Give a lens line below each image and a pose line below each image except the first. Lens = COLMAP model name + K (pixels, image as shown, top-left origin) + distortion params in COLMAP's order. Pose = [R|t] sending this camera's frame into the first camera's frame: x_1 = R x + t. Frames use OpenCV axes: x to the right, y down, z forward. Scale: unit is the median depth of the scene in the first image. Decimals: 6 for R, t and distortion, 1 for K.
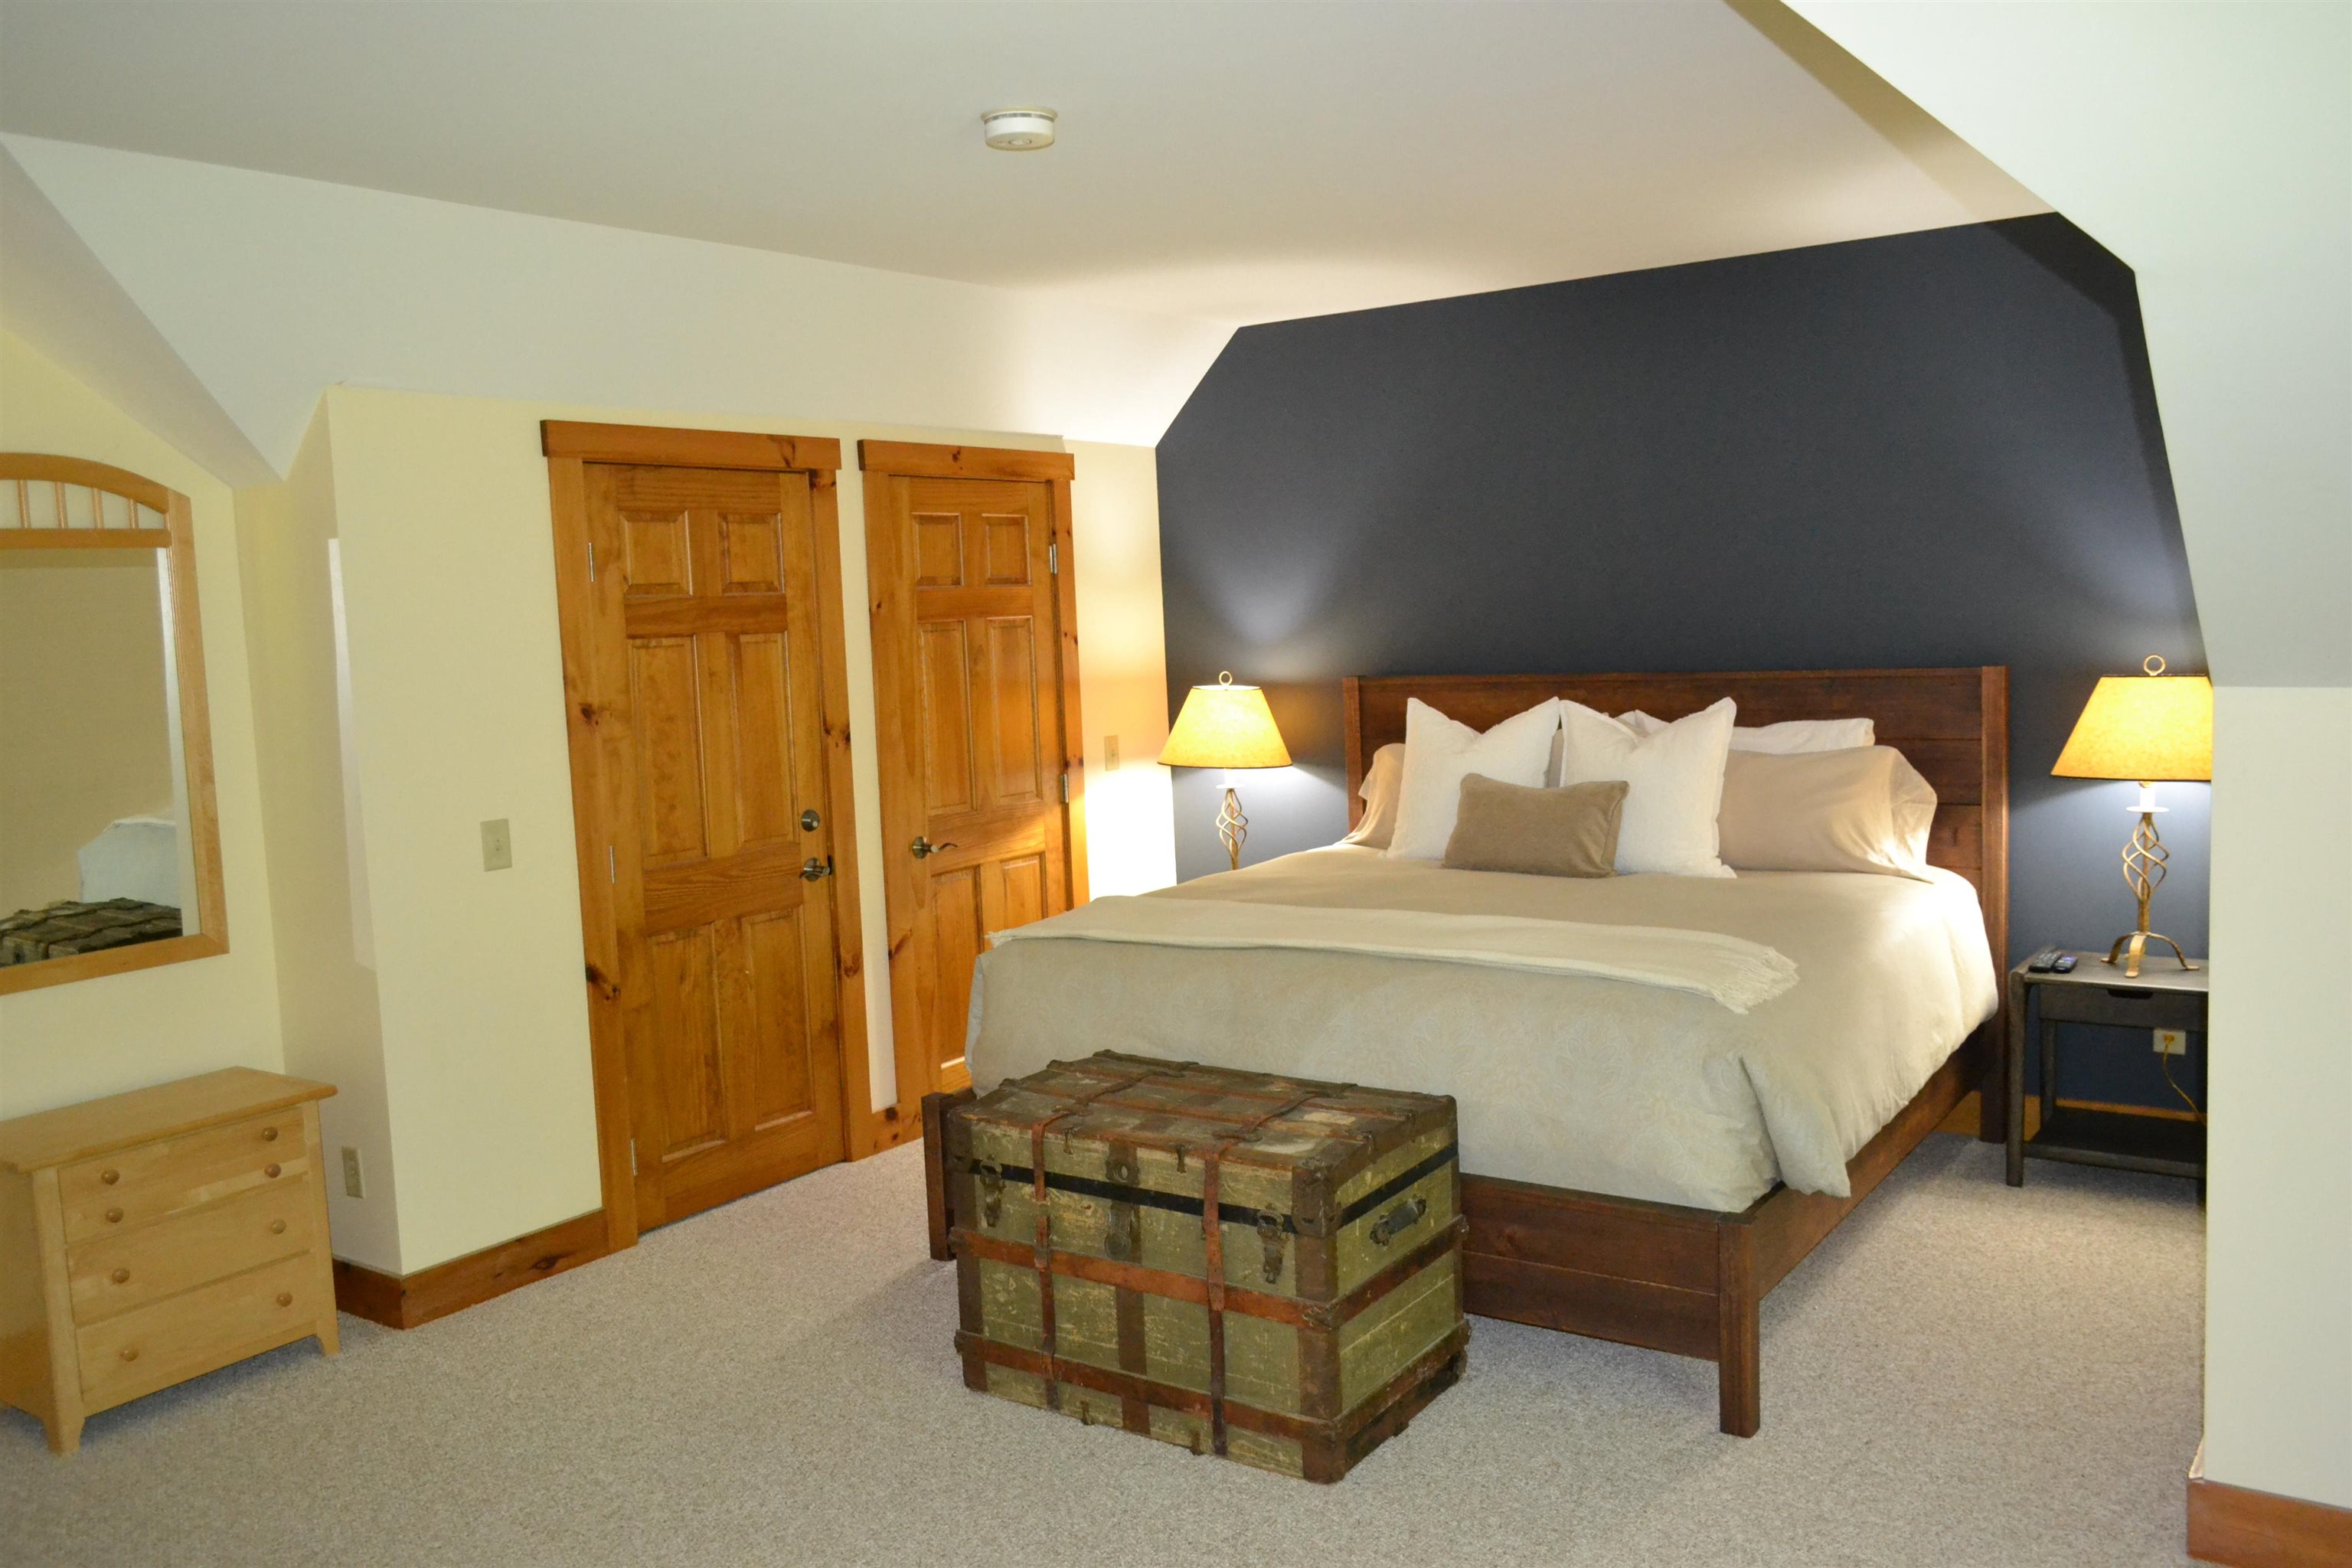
lens RADIAL K [[1874.8, 0, 1176.0], [0, 1874.8, 784.0], [0, 0, 1]] dist [-0.002452, -0.010037]
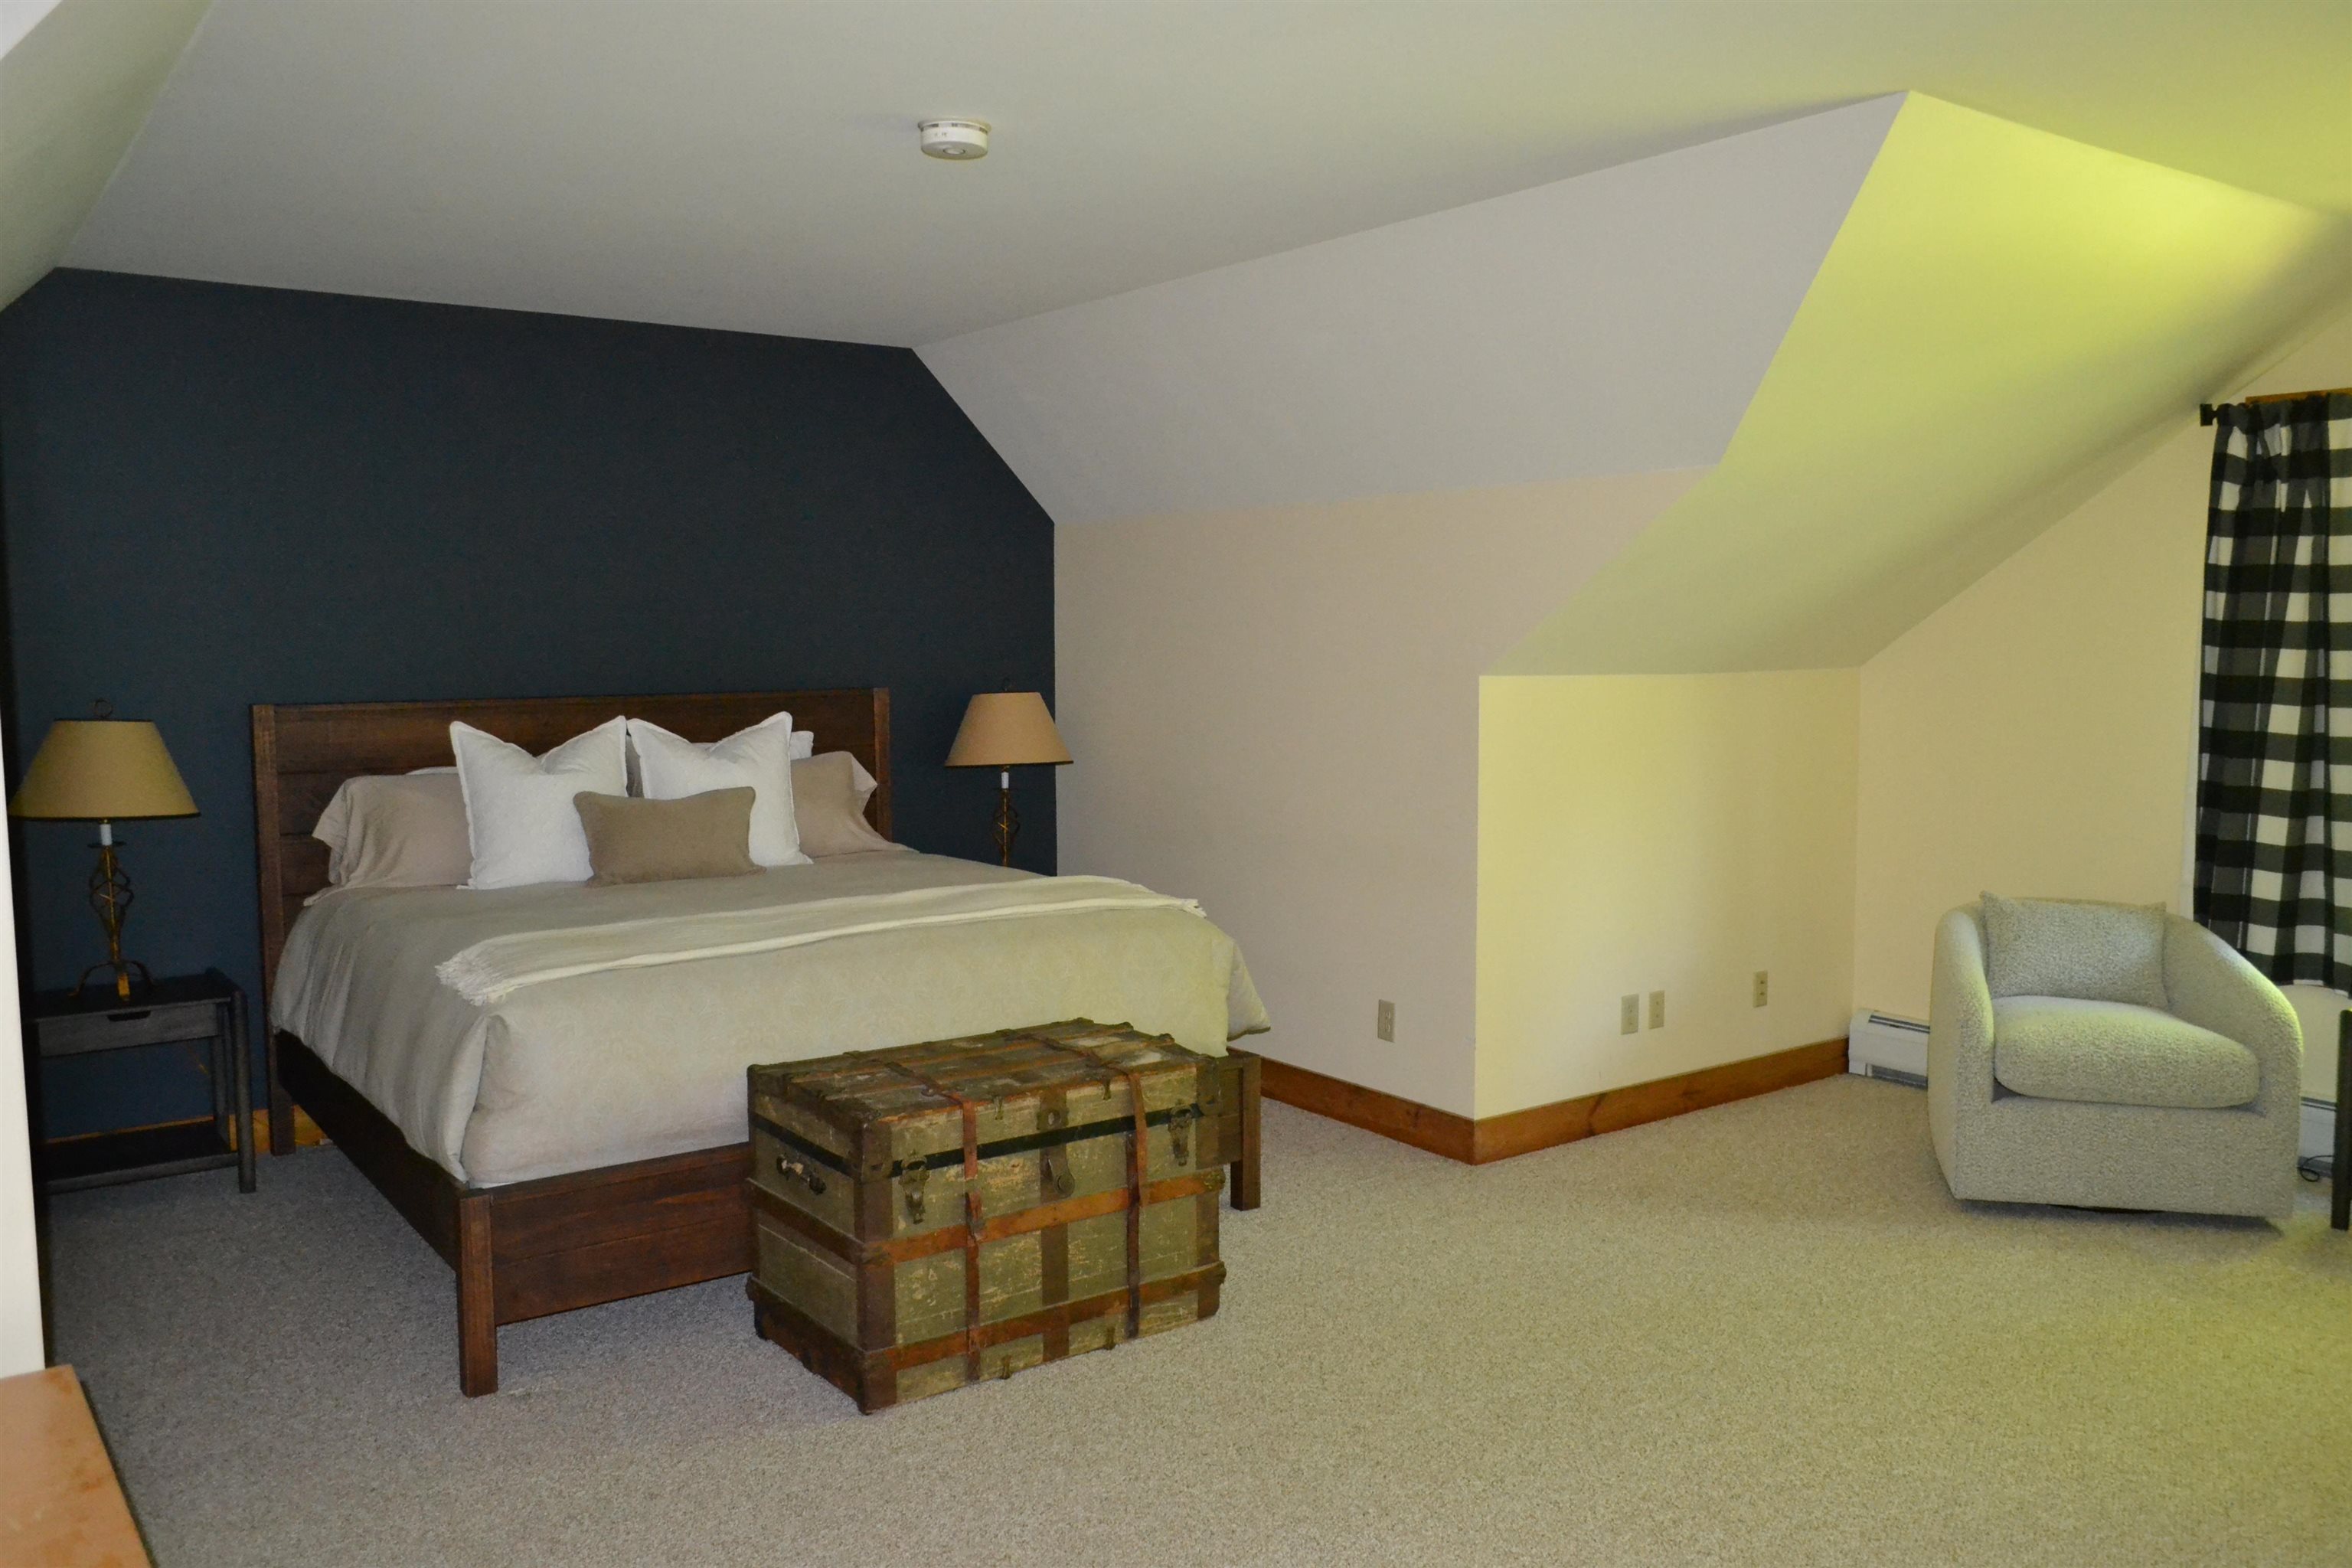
lens RADIAL K [[1874.8, 0, 1176.0], [0, 1874.8, 784.0], [0, 0, 1]] dist [-0.002452, -0.010037]
pose [[0.312171, -0.036522, 0.949324, -1.010140], [0.080342, 0.996696, 0.011925, 0.005639], [-0.946623, 0.072548, 0.314074, 0.561796]]
